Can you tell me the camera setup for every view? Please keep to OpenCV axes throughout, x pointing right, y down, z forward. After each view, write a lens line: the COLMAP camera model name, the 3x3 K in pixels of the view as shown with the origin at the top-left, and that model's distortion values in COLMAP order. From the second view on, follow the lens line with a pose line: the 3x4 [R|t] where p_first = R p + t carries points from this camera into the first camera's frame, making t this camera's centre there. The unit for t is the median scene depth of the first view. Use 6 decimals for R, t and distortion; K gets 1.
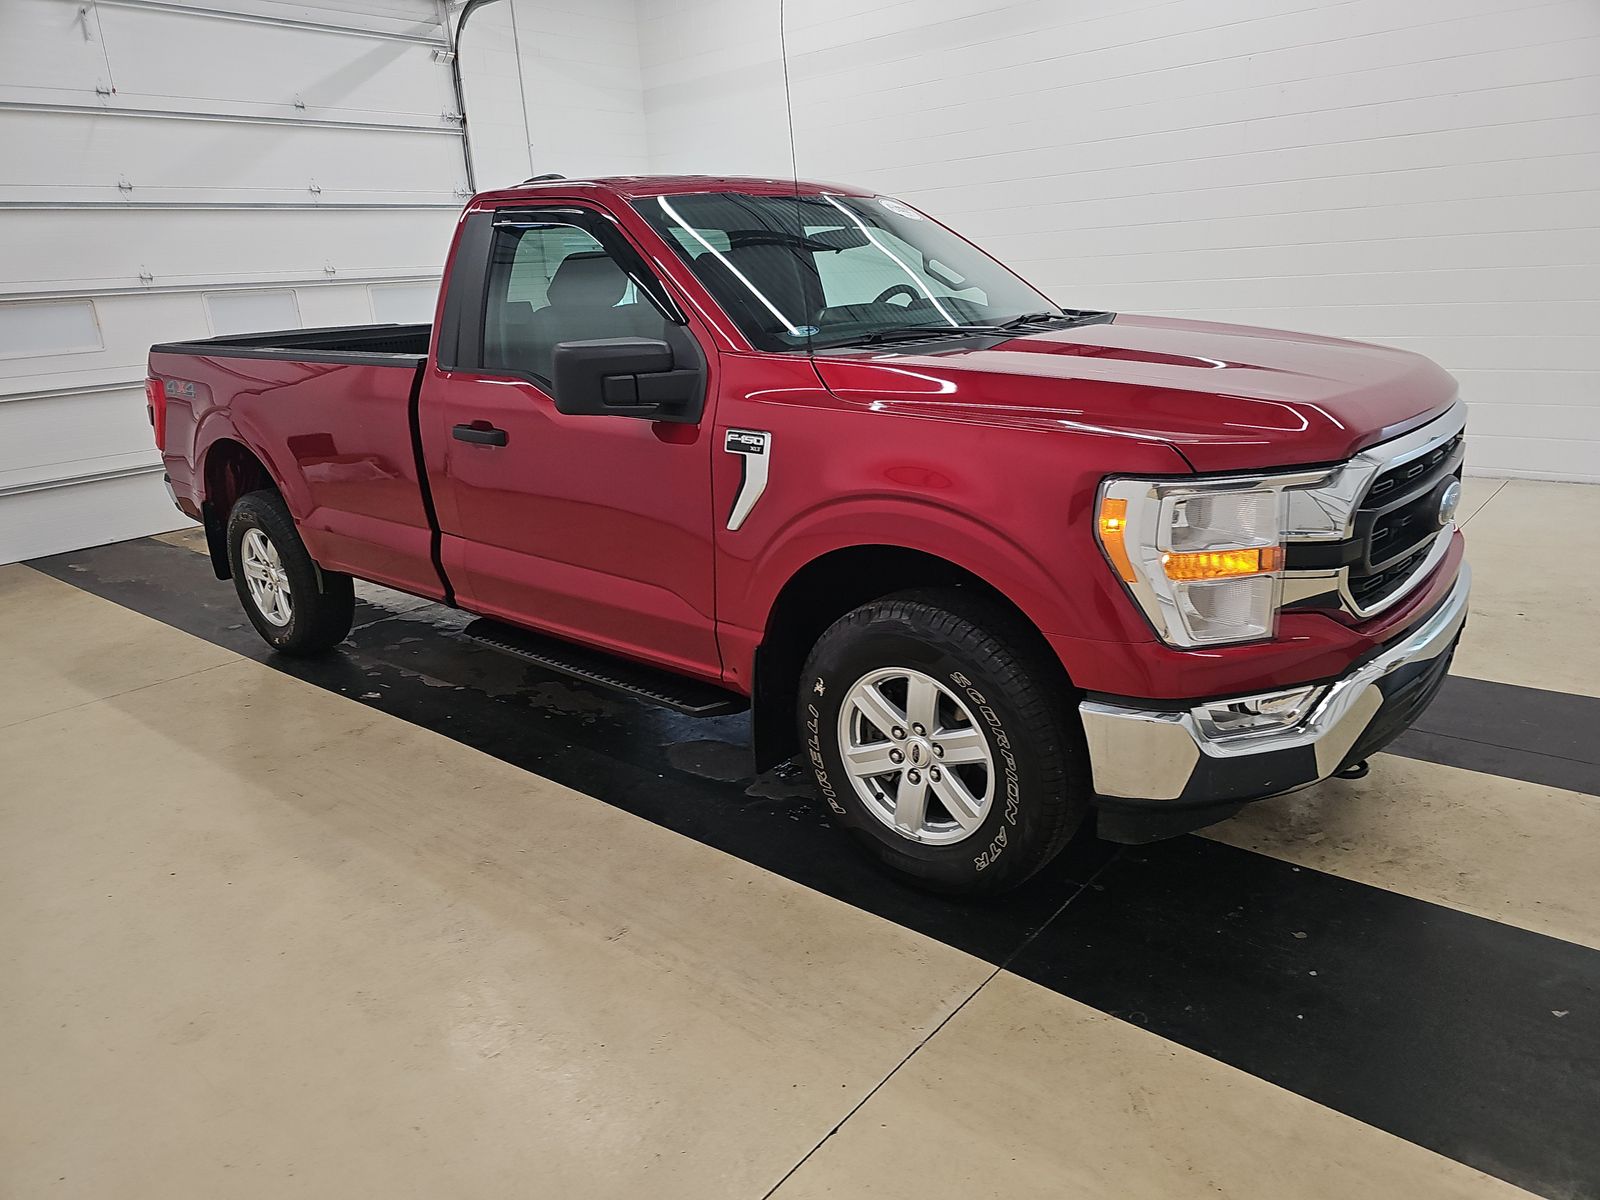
lens RADIAL K [[1059.8, 0, 792.7], [0, 1059.8, 600.7], [0, 0, 1]] dist [0.044788, -0.034525]
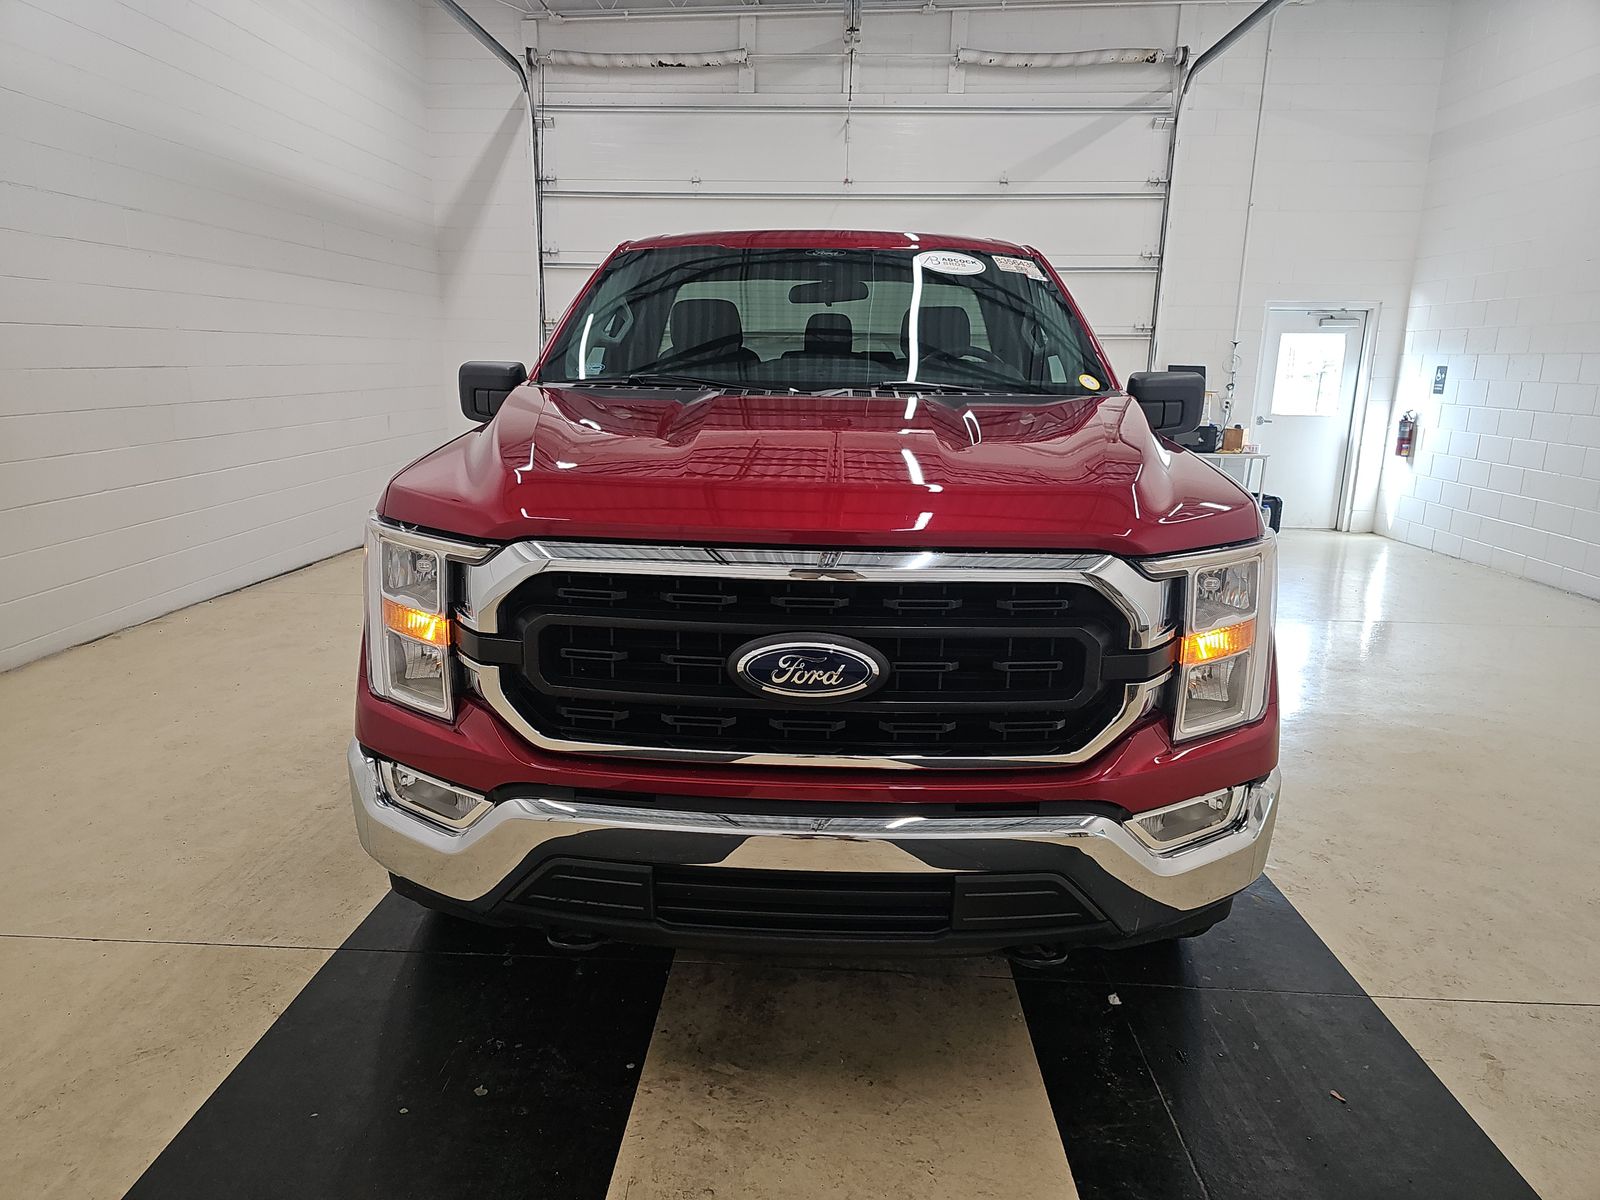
lens RADIAL K [[1059.8, 0, 792.7], [0, 1059.8, 600.7], [0, 0, 1]] dist [0.044788, -0.034525]
pose [[0.617283, 0.239254, -0.749479, 0.324416], [-0.280270, 0.957013, 0.074670, -0.054234], [0.735126, 0.163964, 0.657804, 0.153473]]
